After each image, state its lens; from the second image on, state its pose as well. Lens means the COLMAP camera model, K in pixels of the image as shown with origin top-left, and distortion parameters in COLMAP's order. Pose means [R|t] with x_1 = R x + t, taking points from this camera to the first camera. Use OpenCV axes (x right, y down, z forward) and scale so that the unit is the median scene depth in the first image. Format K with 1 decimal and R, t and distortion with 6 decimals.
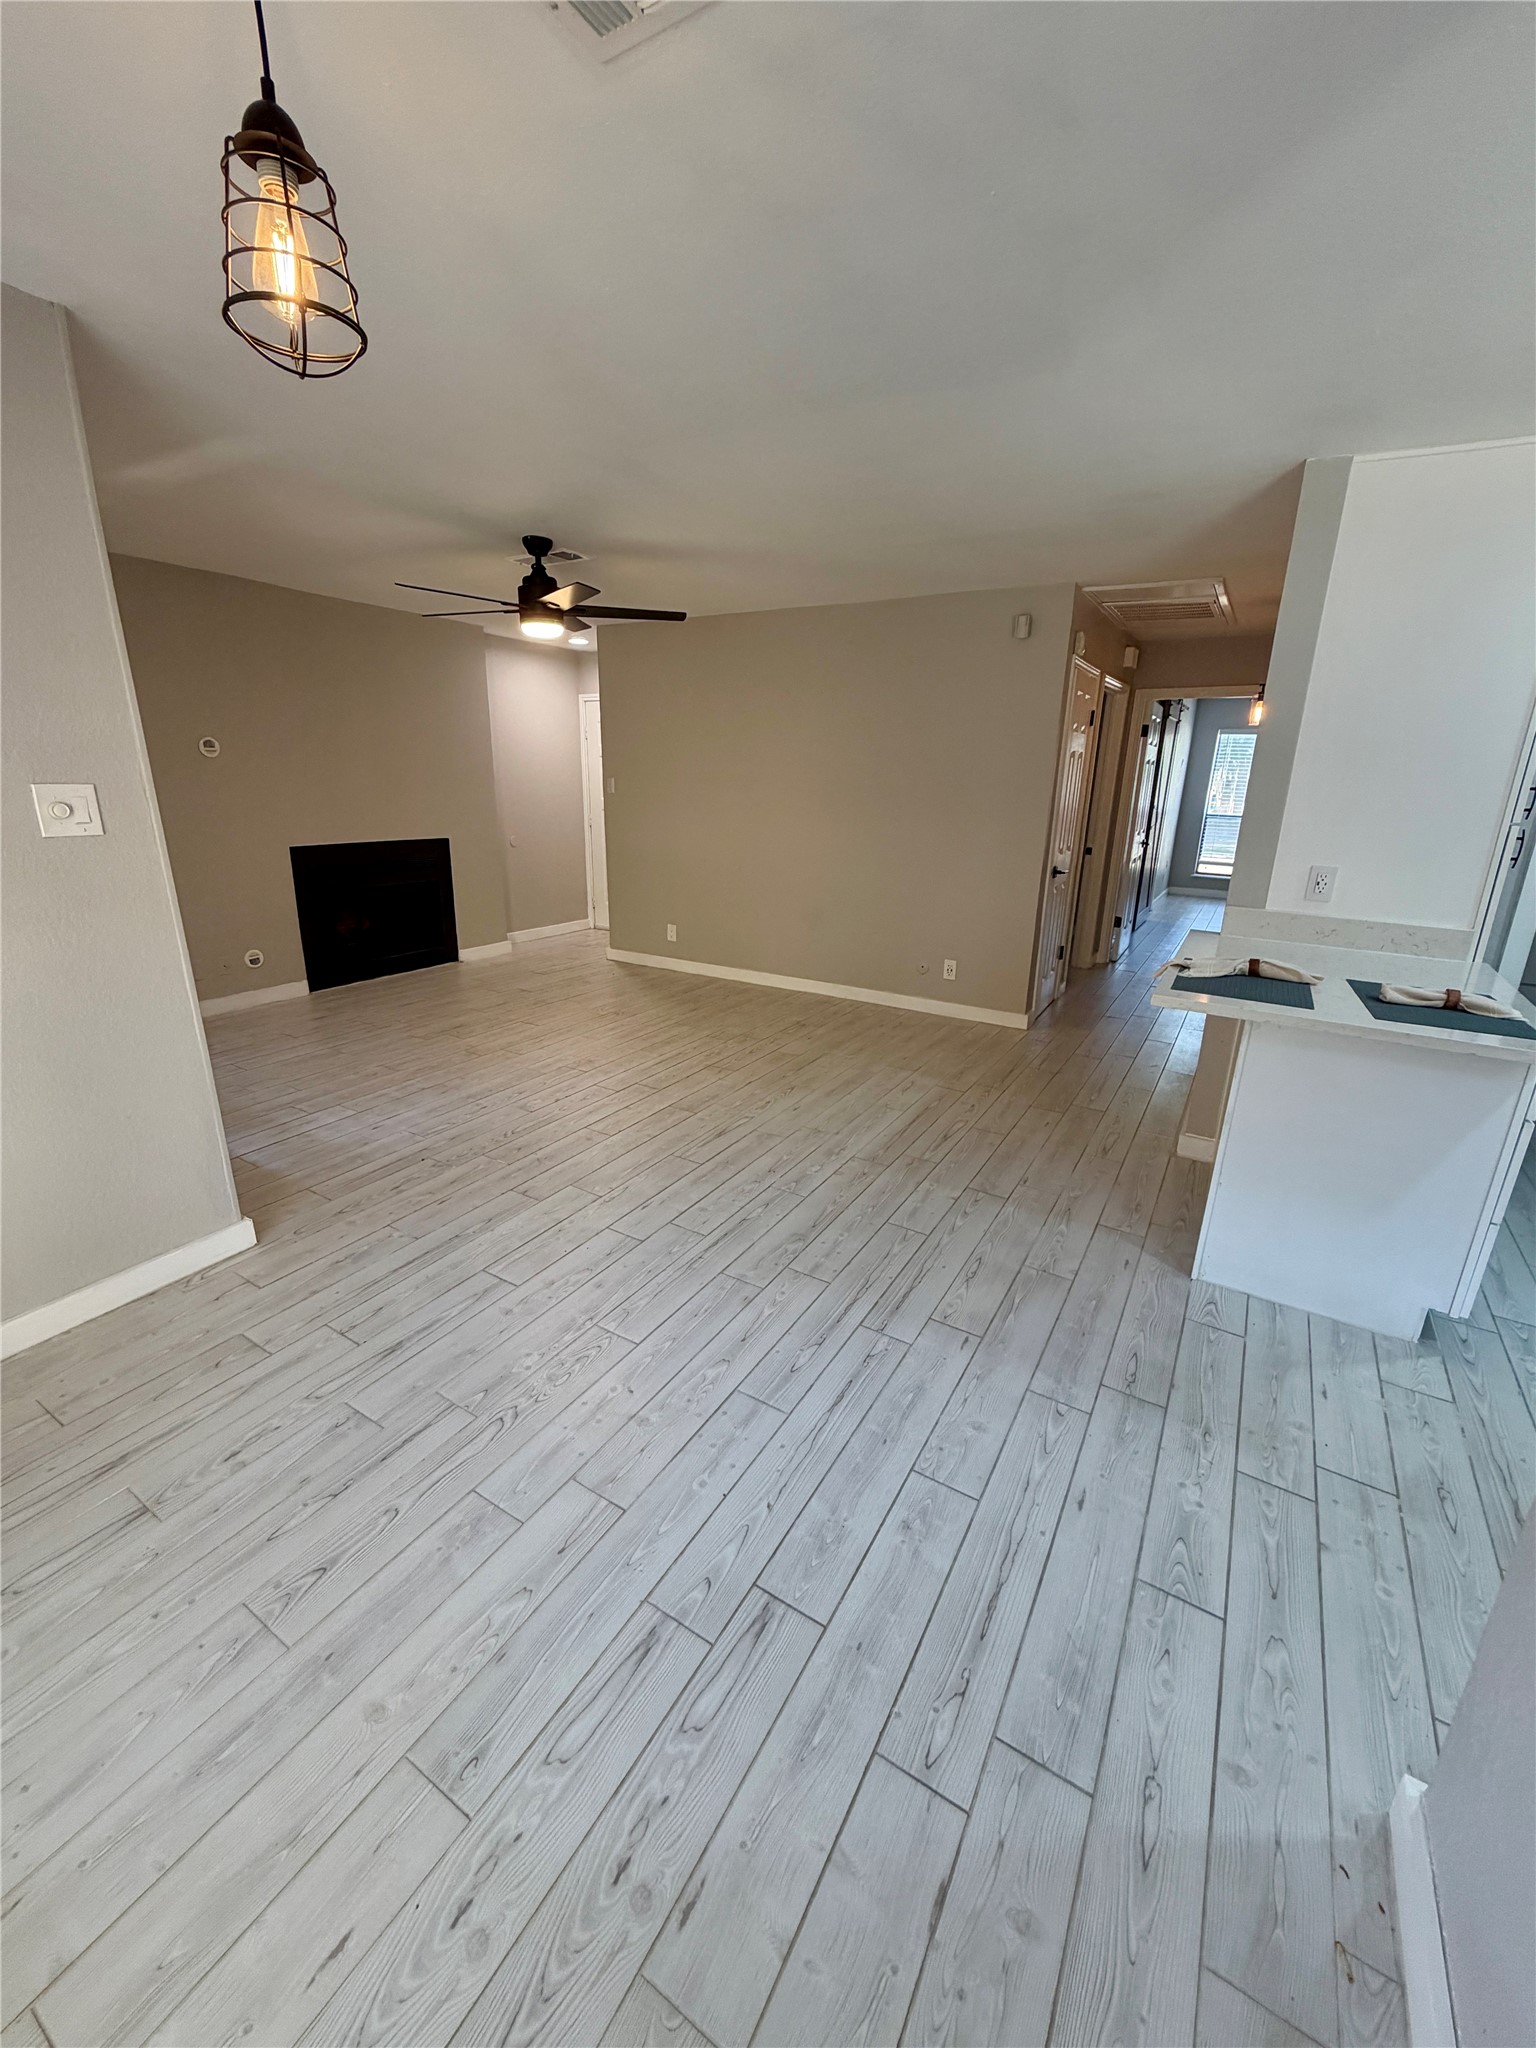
lens RADIAL K [[826.4, 0, 782.4], [0, 826.4, 1019.4], [0, 0, 1]] dist [-0.002217, 0.000739]
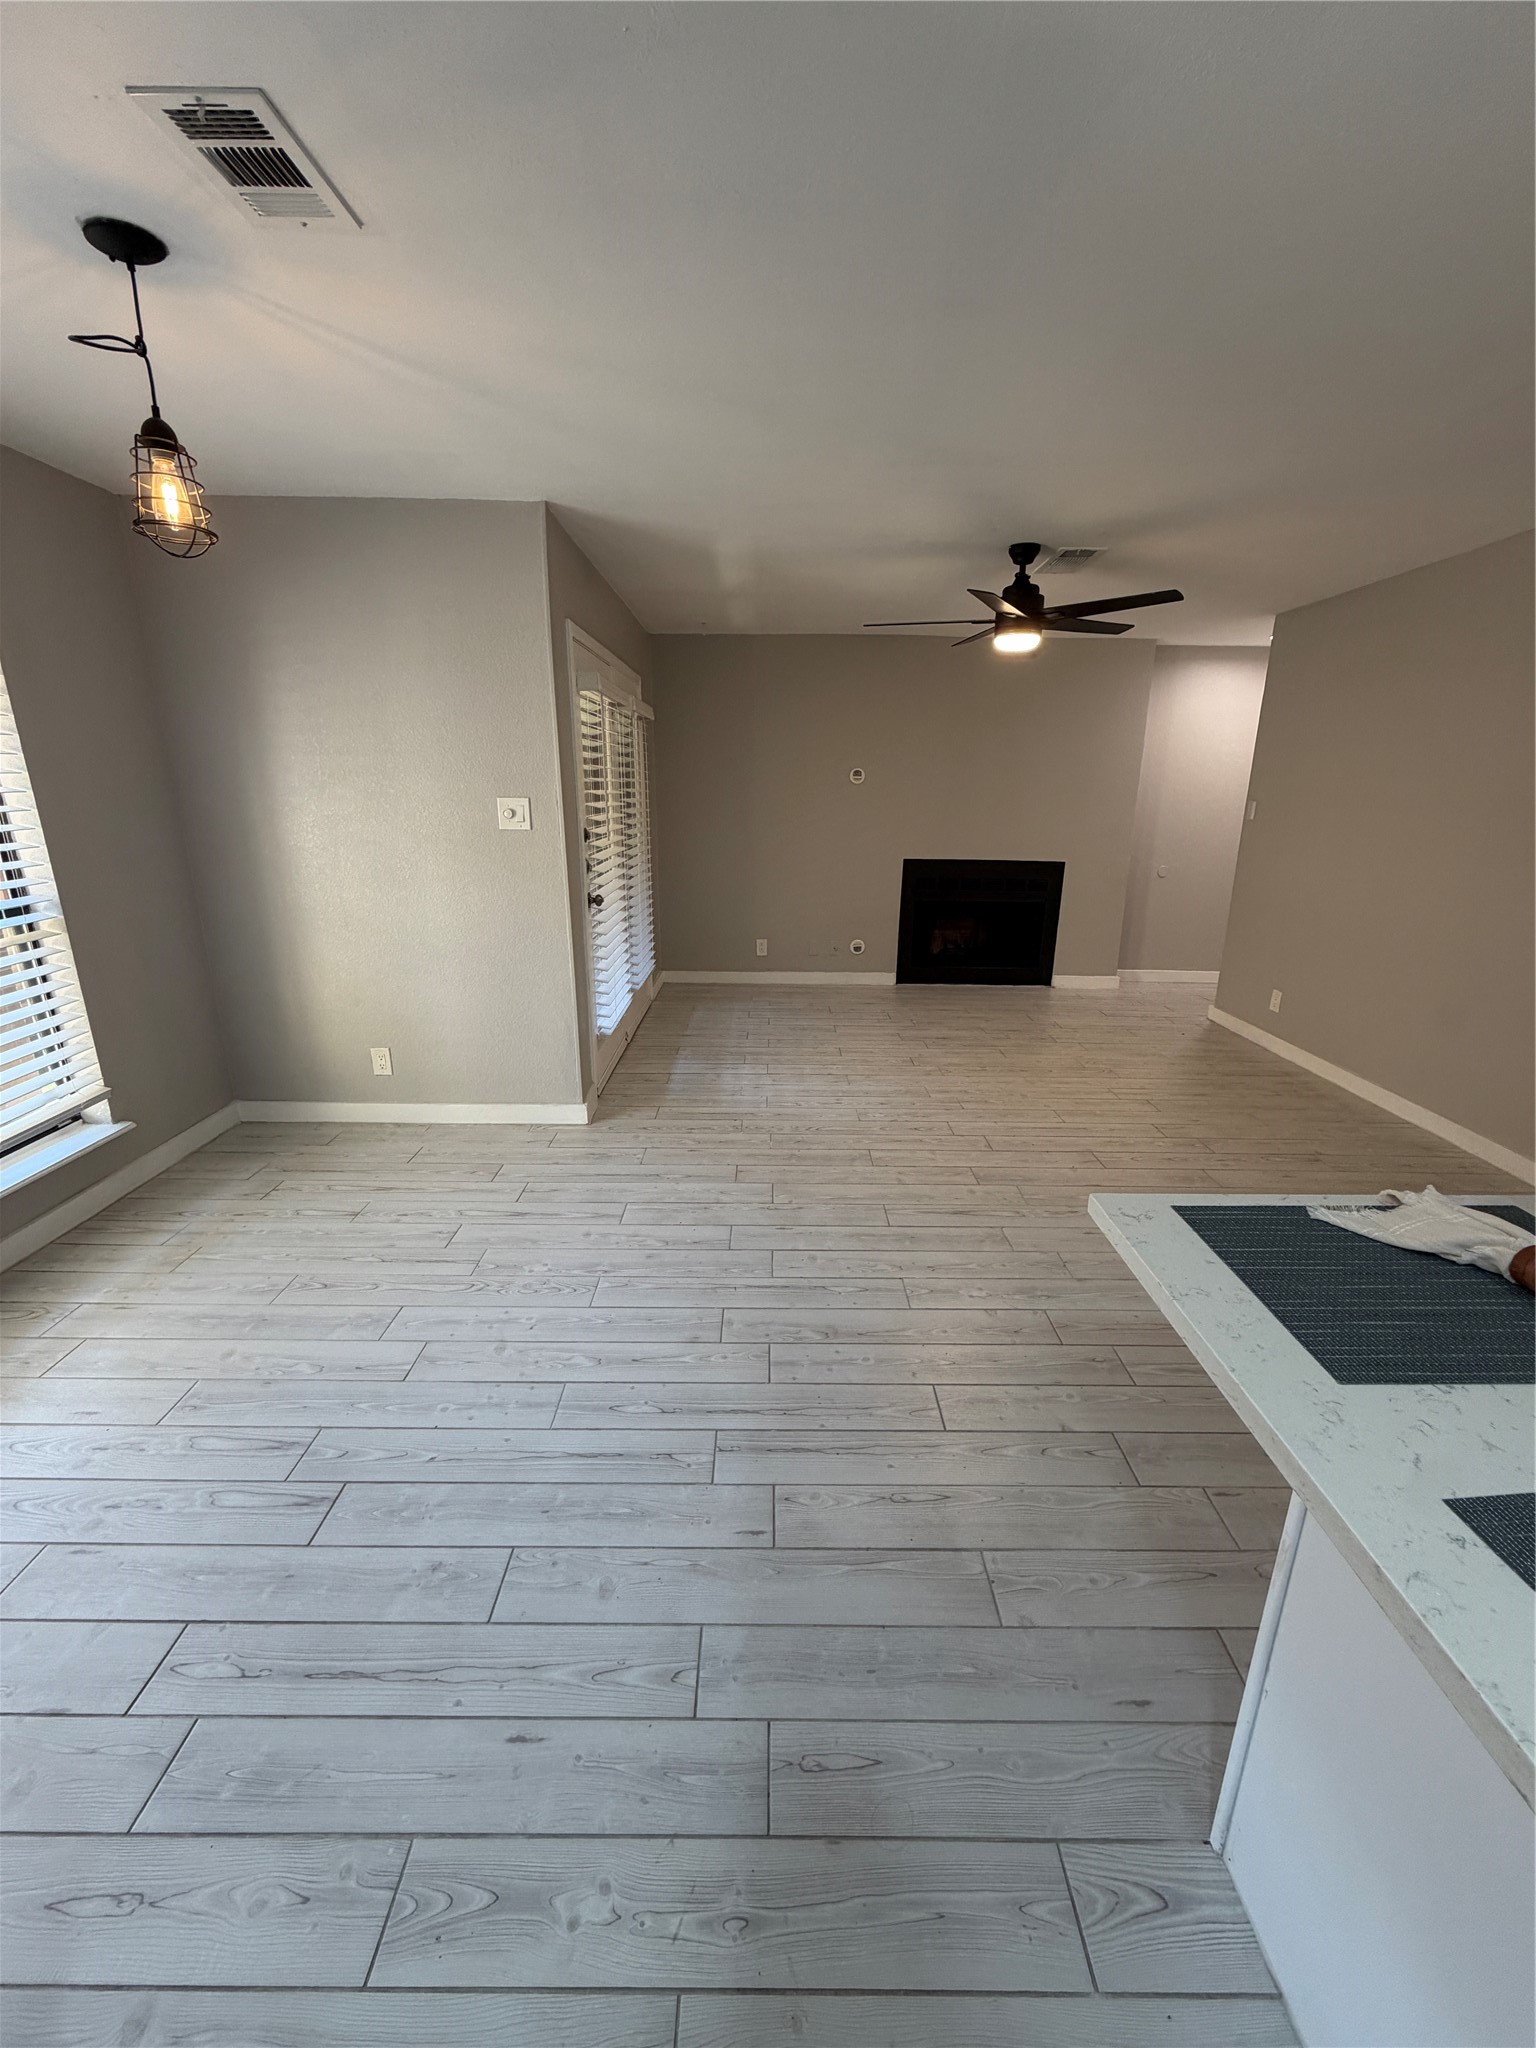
lens RADIAL K [[826.4, 0, 763.7], [0, 826.4, 1019.3], [0, 0, 1]] dist [-0.002217, 0.000739]
pose [[0.502085, 0.219101, -0.836603, 0.751570], [-0.247439, 0.963328, 0.103790, -0.138632], [0.828664, 0.154897, 0.537887, 0.533775]]
